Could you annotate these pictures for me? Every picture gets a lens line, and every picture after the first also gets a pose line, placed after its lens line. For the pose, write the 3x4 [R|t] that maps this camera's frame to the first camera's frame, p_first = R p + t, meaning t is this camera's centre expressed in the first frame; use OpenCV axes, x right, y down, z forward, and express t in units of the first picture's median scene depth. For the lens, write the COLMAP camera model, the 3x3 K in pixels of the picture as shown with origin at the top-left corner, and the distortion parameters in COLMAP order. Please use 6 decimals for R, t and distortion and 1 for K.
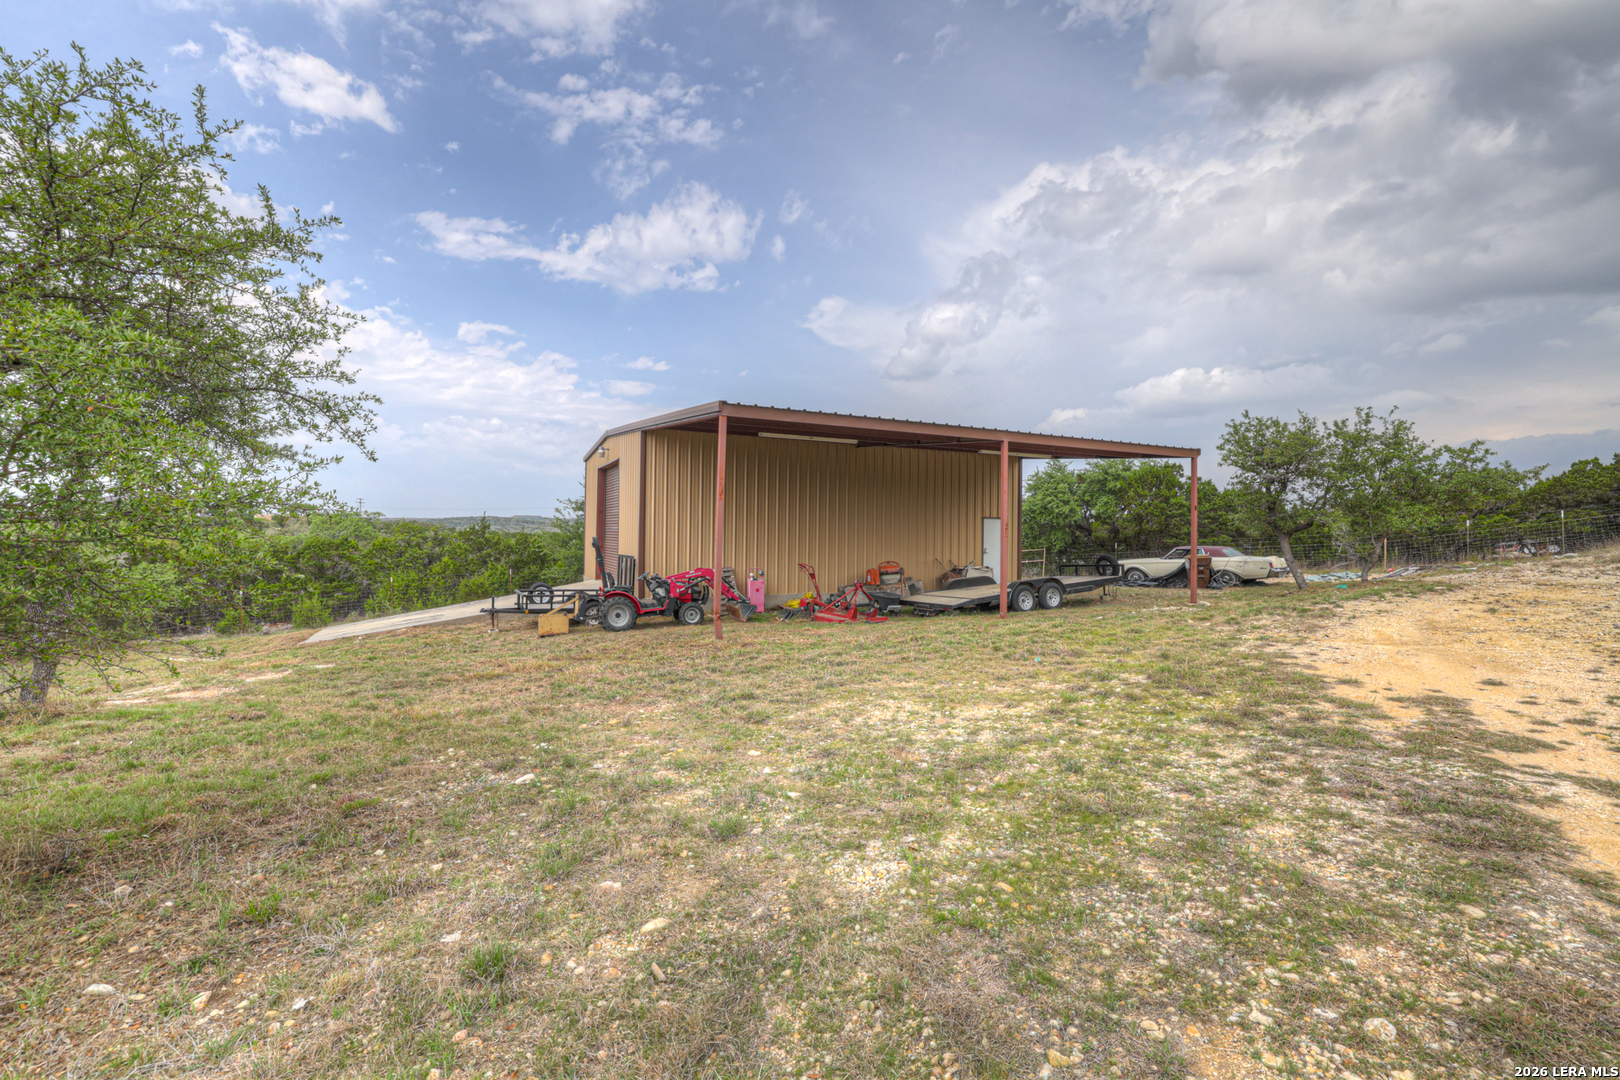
lens RADIAL K [[683.5, 0, 802.4], [0, 683.5, 534.4], [0, 0, 1]] dist [-0.032949, 0.009567]
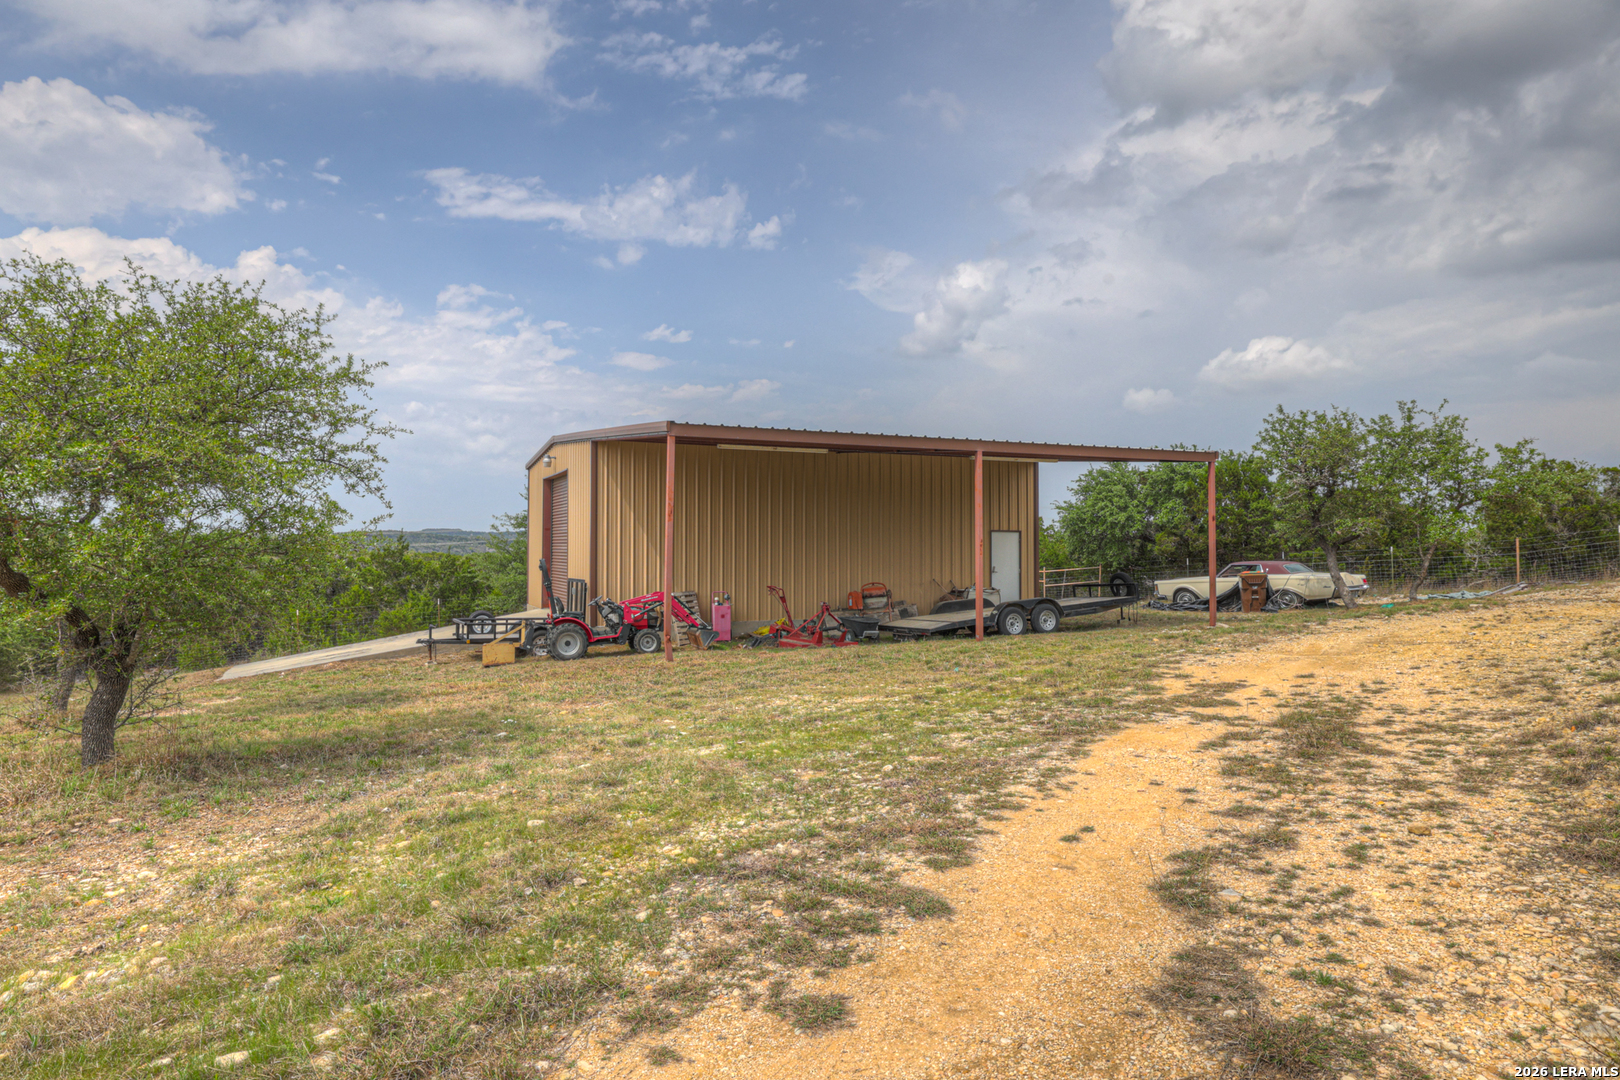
lens RADIAL K [[985.4, 0, 810.0], [0, 985.4, 540.0], [0, 0, 1]] dist [0.000601, 0.000132]
pose [[0.999664, -0.011957, -0.023008, 0.082109], [0.011714, 0.999875, -0.010648, -0.003400], [0.023132, 0.010375, 0.999679, -0.300201]]
